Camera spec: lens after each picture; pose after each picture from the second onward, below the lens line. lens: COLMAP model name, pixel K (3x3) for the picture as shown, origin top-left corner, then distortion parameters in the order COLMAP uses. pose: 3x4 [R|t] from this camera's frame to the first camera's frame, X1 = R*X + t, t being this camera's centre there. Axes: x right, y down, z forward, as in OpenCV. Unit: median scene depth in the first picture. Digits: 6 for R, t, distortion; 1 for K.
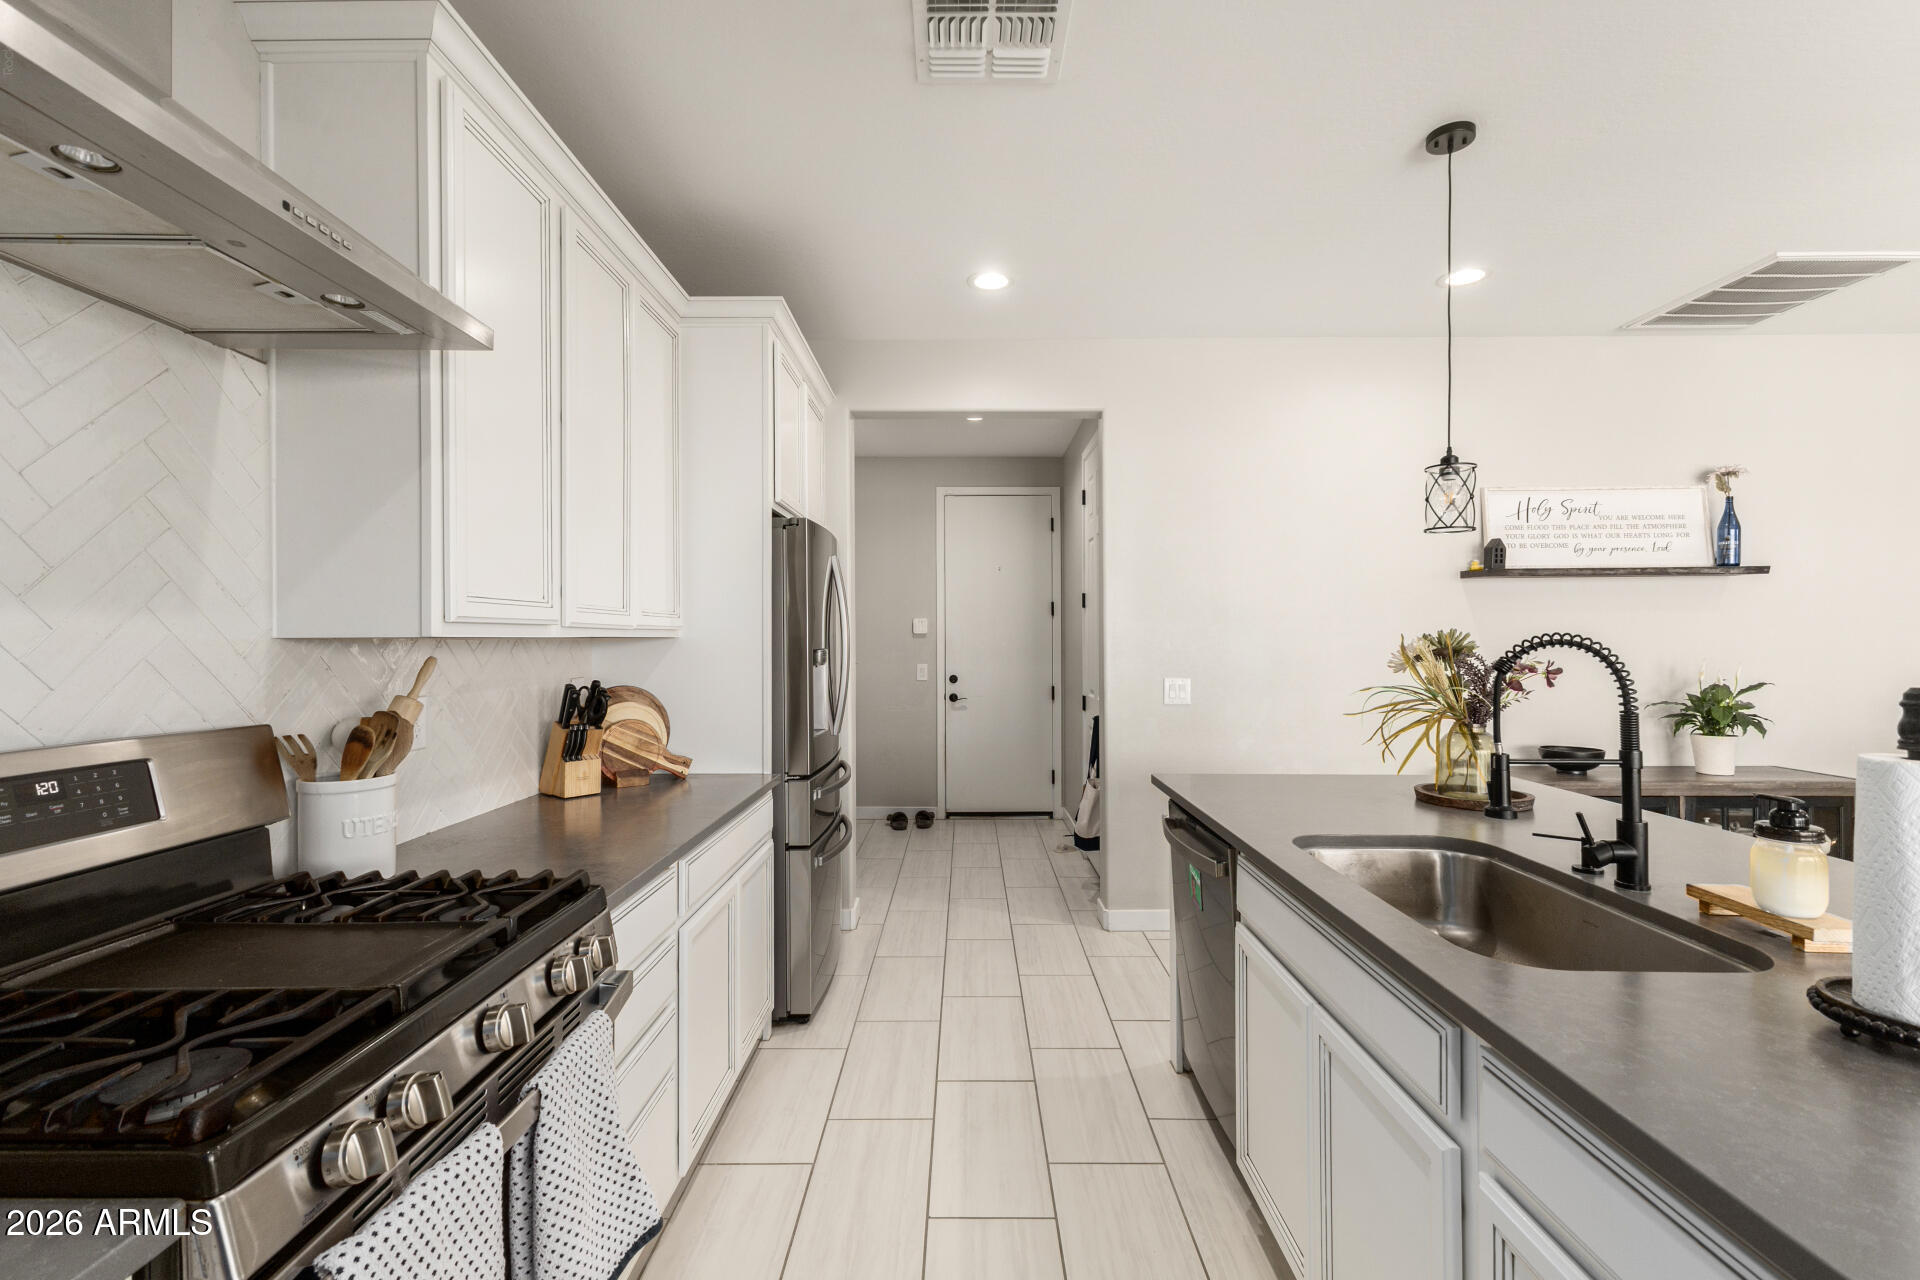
lens RADIAL K [[839.9, 0, 969.9], [0, 839.9, 634.3], [0, 0, 1]] dist [0.011085, -0.003421]
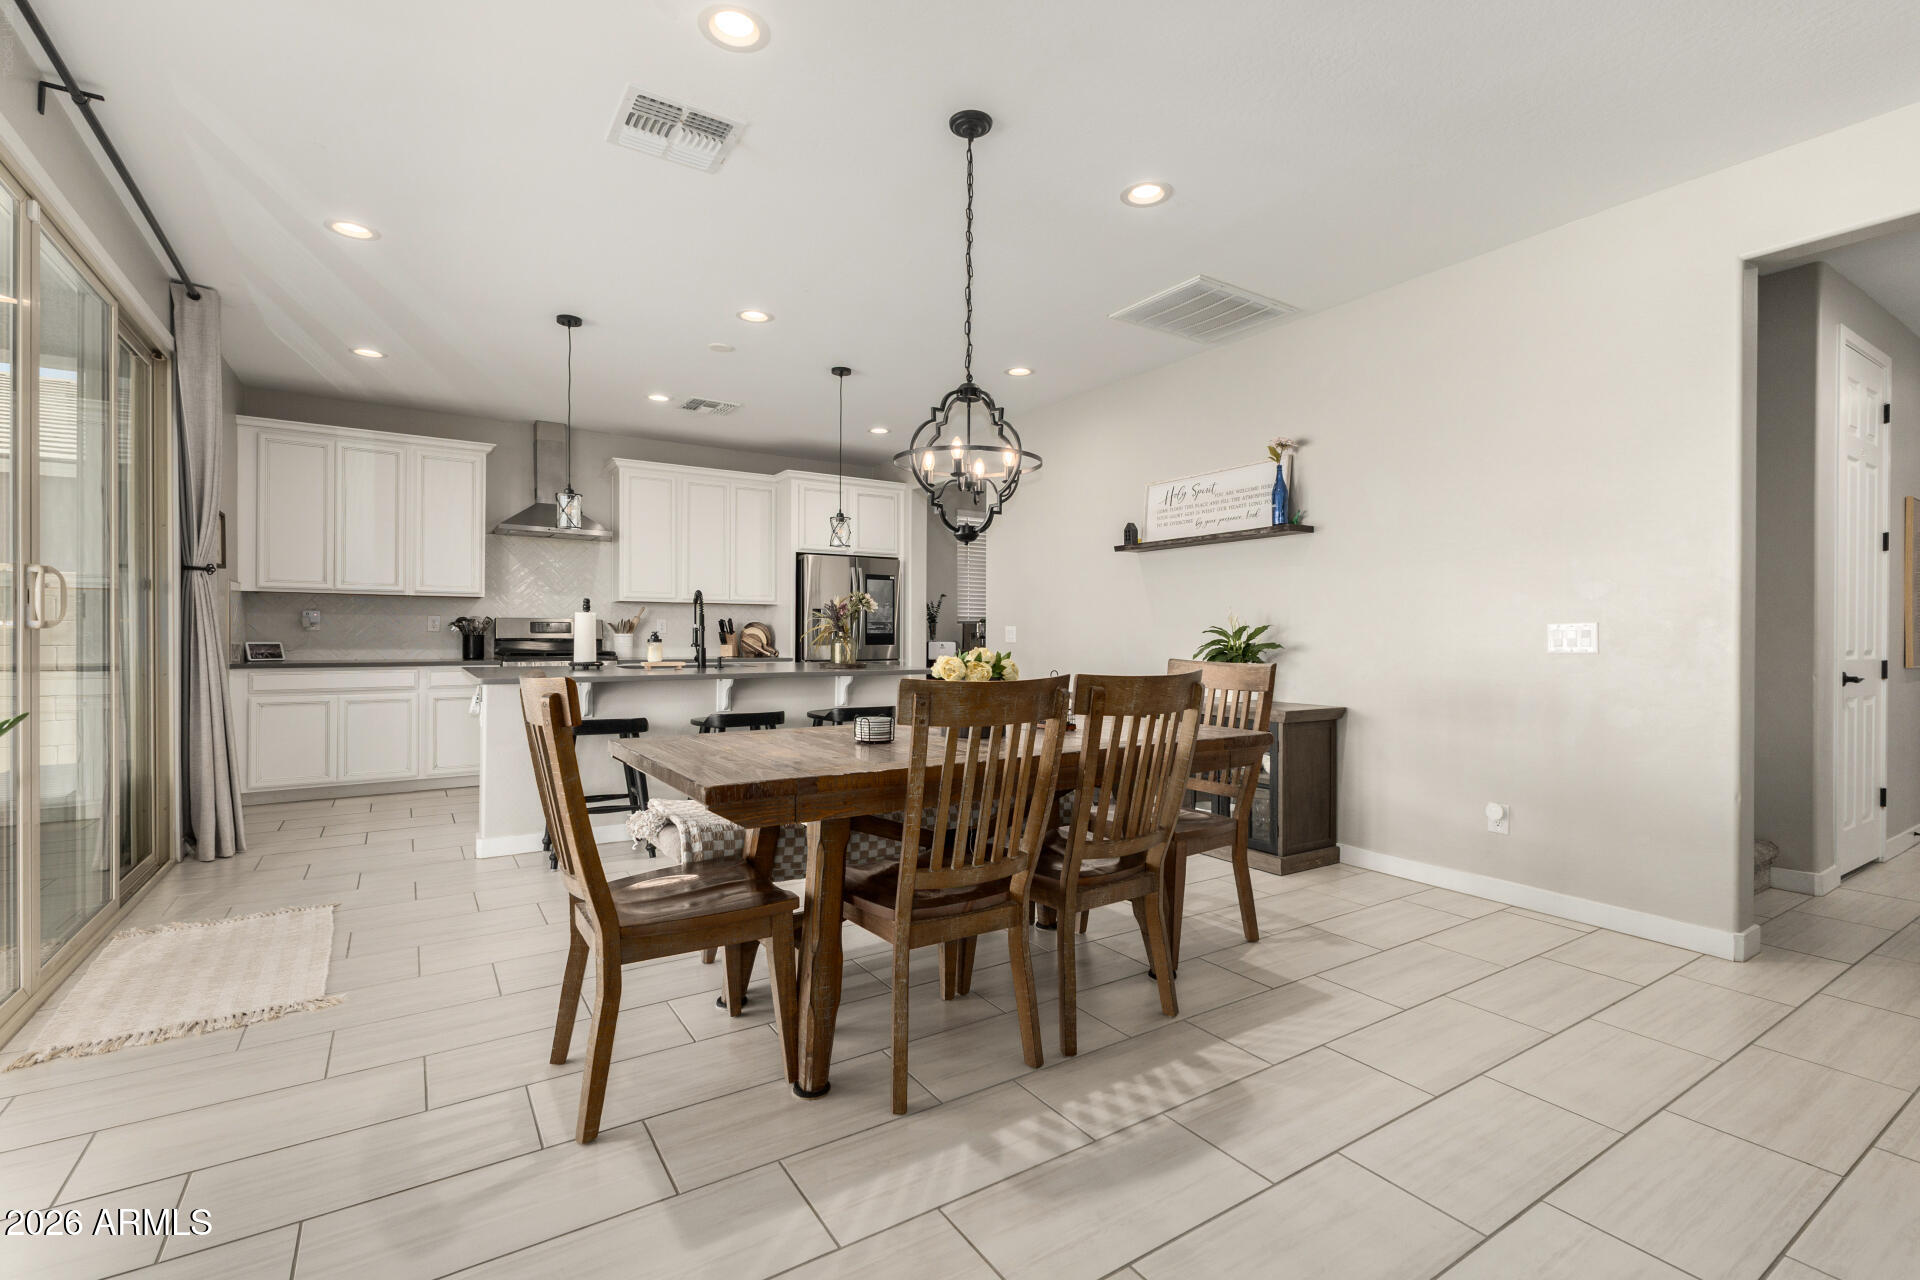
lens RADIAL K [[839.9, 0, 980.0], [0, 839.9, 633.9], [0, 0, 1]] dist [0.011085, -0.003421]
pose [[0.571859, 0.002665, -0.820347, 1.590930], [-0.000099, 0.999995, 0.003179, 0.062911], [0.820352, -0.001736, 0.571857, 0.008816]]
